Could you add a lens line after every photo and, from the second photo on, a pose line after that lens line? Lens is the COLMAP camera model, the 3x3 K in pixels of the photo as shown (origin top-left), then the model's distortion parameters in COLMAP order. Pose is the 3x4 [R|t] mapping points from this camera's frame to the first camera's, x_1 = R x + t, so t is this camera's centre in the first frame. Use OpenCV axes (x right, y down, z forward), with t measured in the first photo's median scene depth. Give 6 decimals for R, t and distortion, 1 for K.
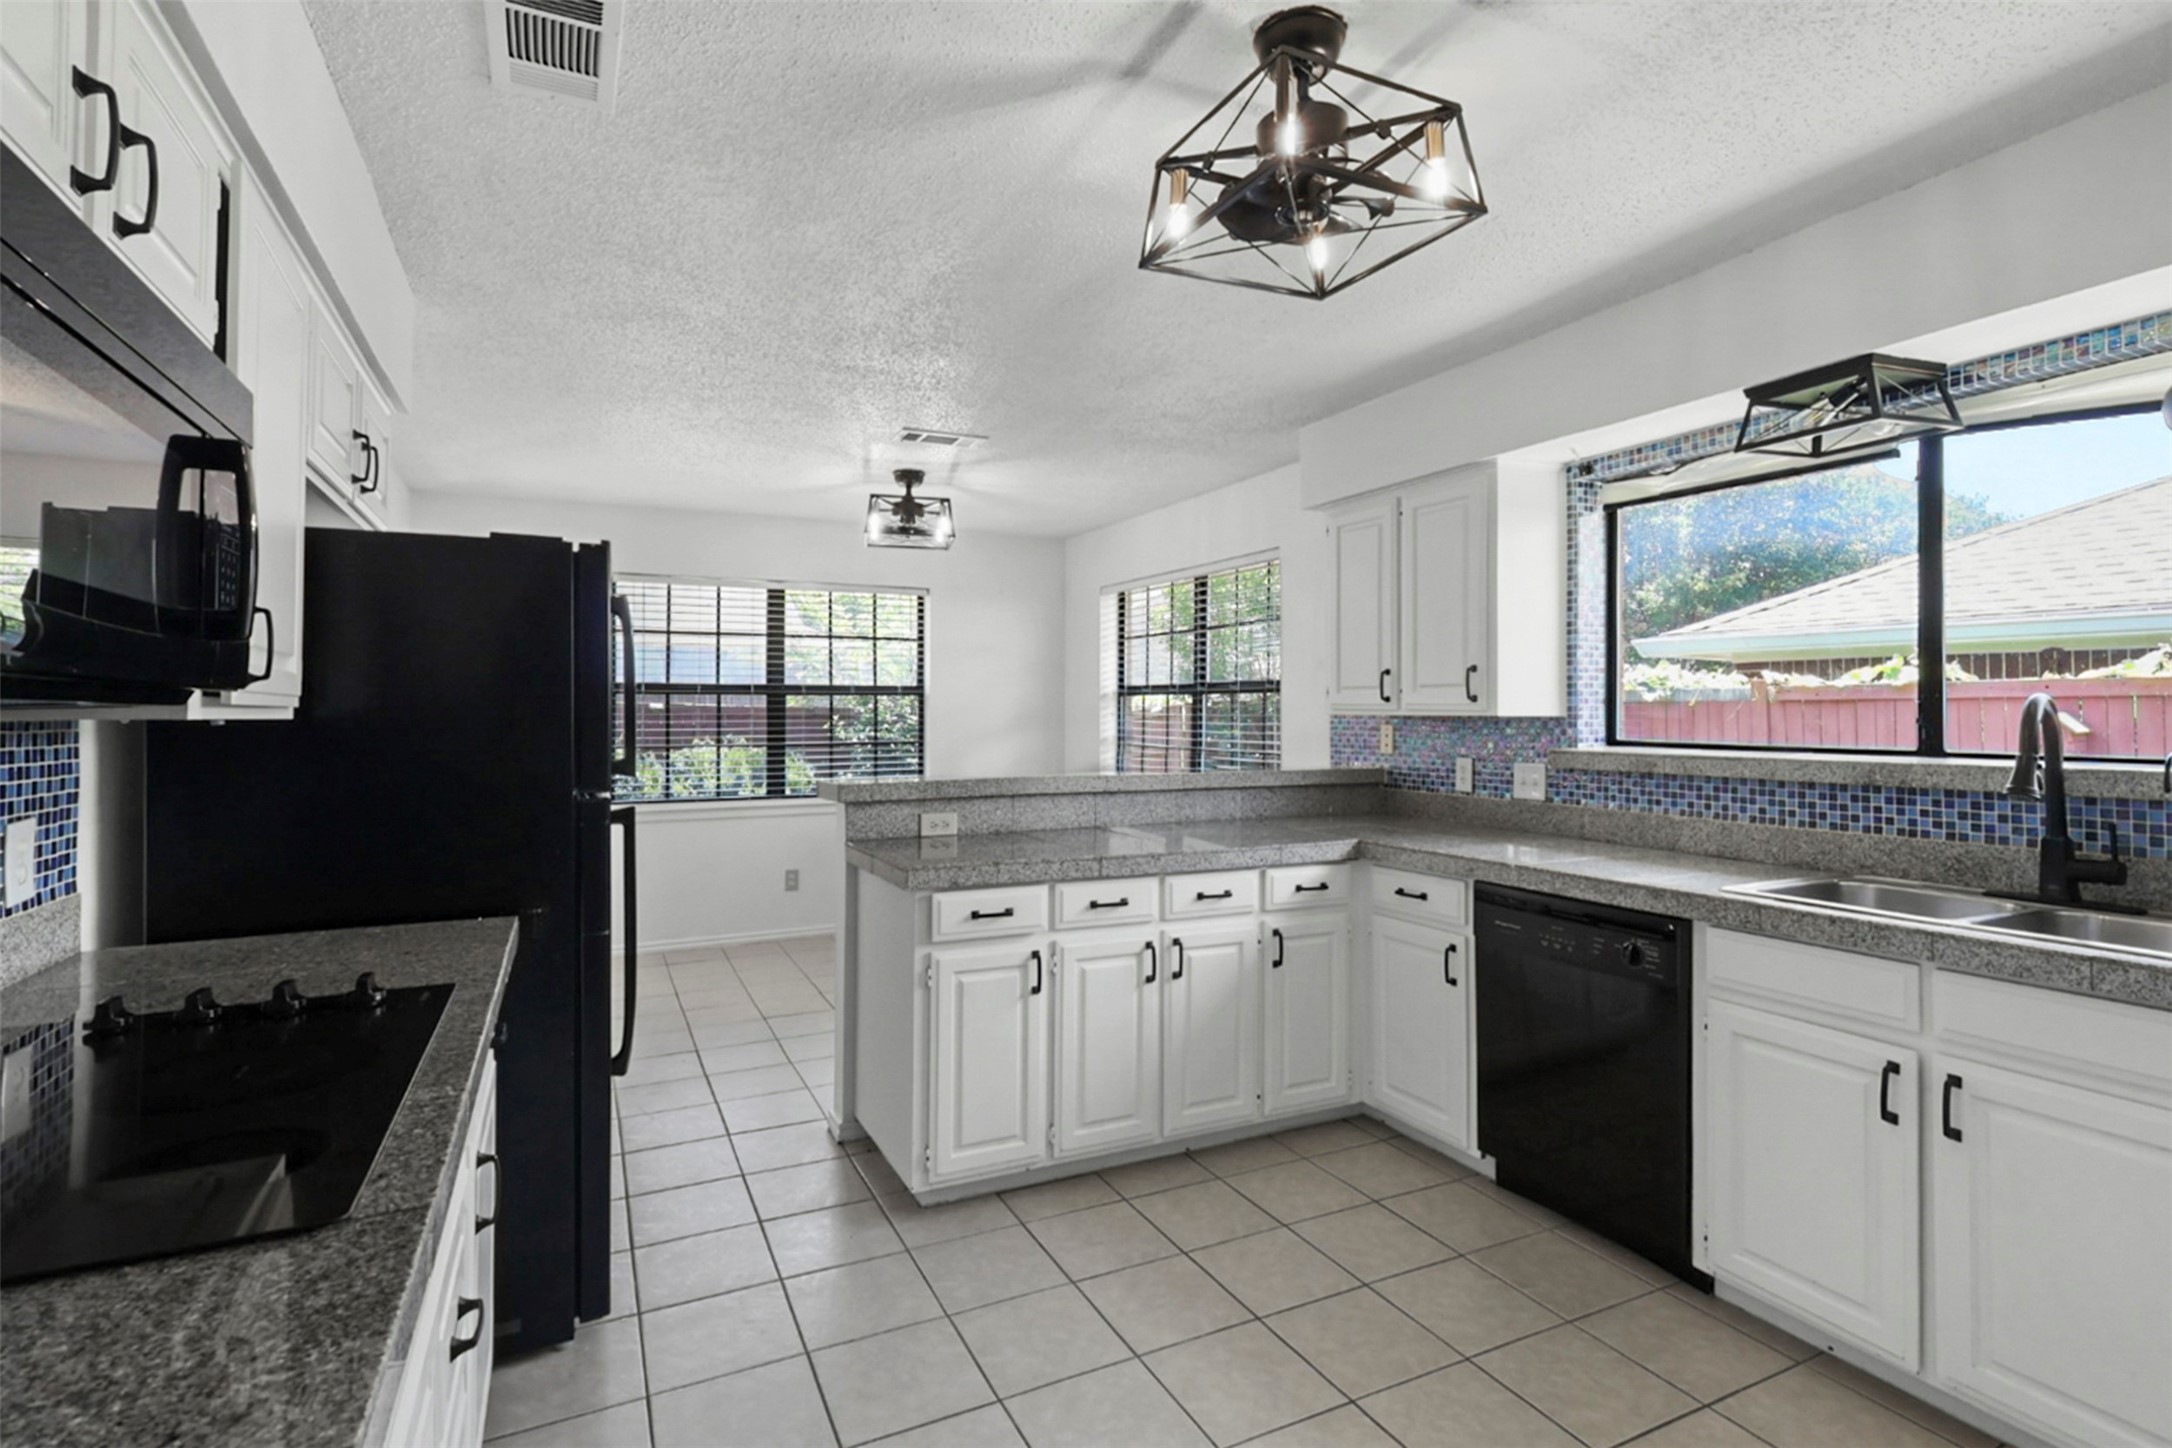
lens RADIAL K [[1033.7, 0, 1074.9], [0, 1033.7, 691.0], [0, 0, 1]] dist [-0.001599, 0.004263]
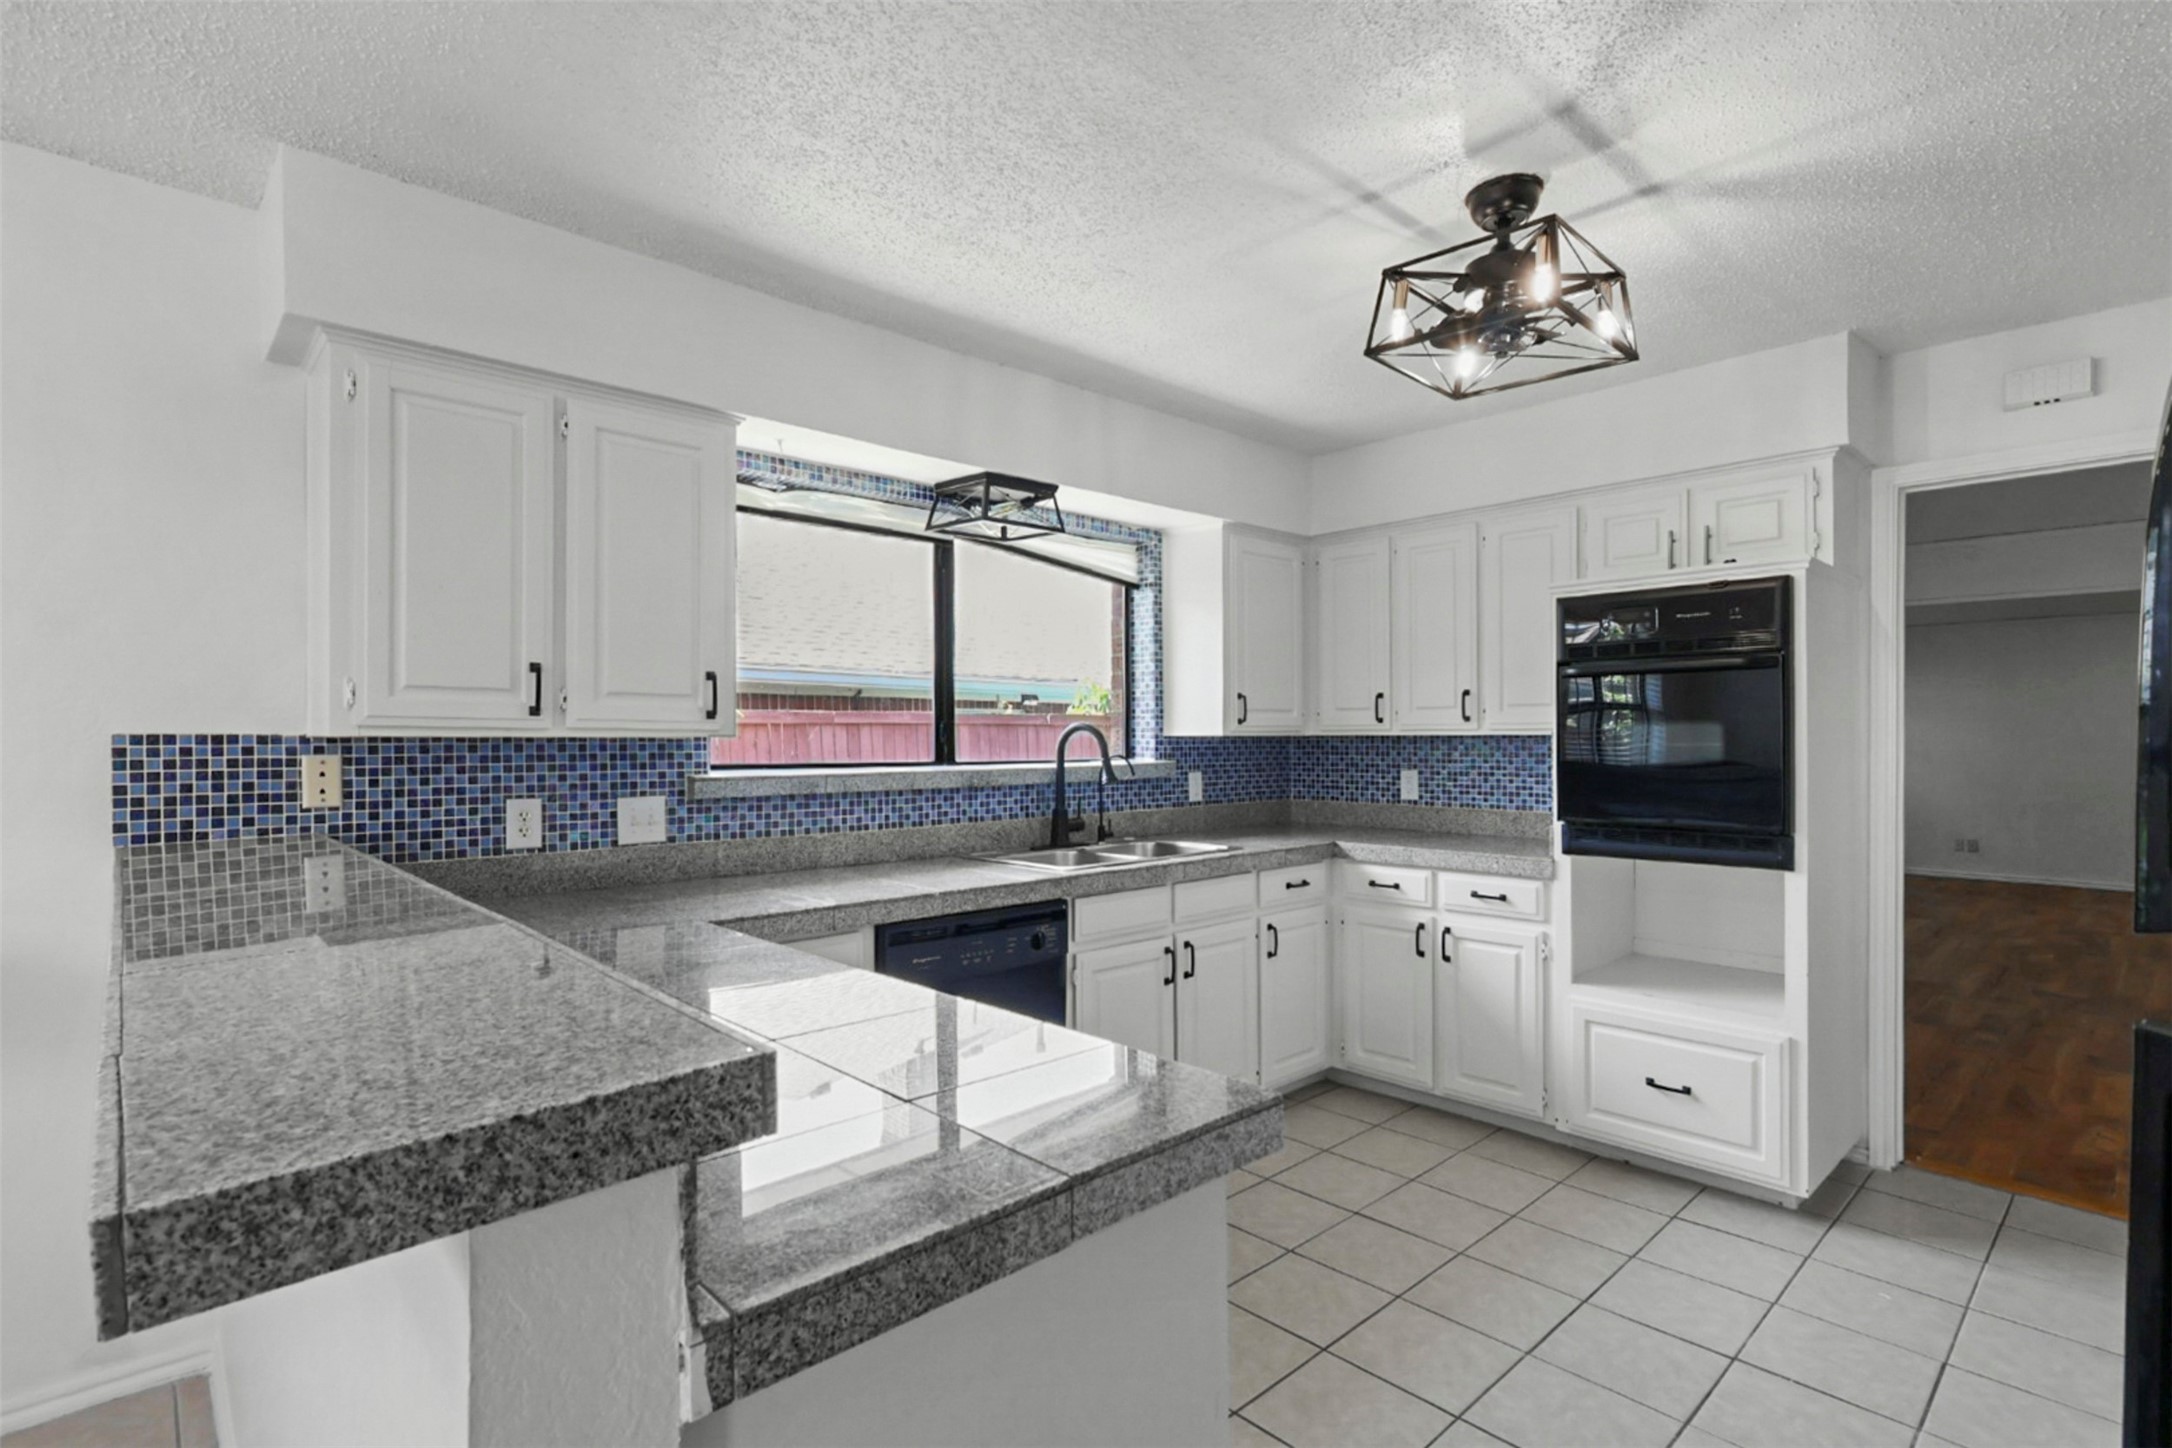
lens RADIAL K [[1033.7, 0, 1074.3], [0, 1033.7, 733.6], [0, 0, 1]] dist [-0.001599, 0.004263]
pose [[-0.289338, 0.003699, 0.957220, -0.509939], [-0.018447, 0.999785, -0.009439, 0.028334], [-0.957049, -0.020389, -0.289208, 1.136255]]
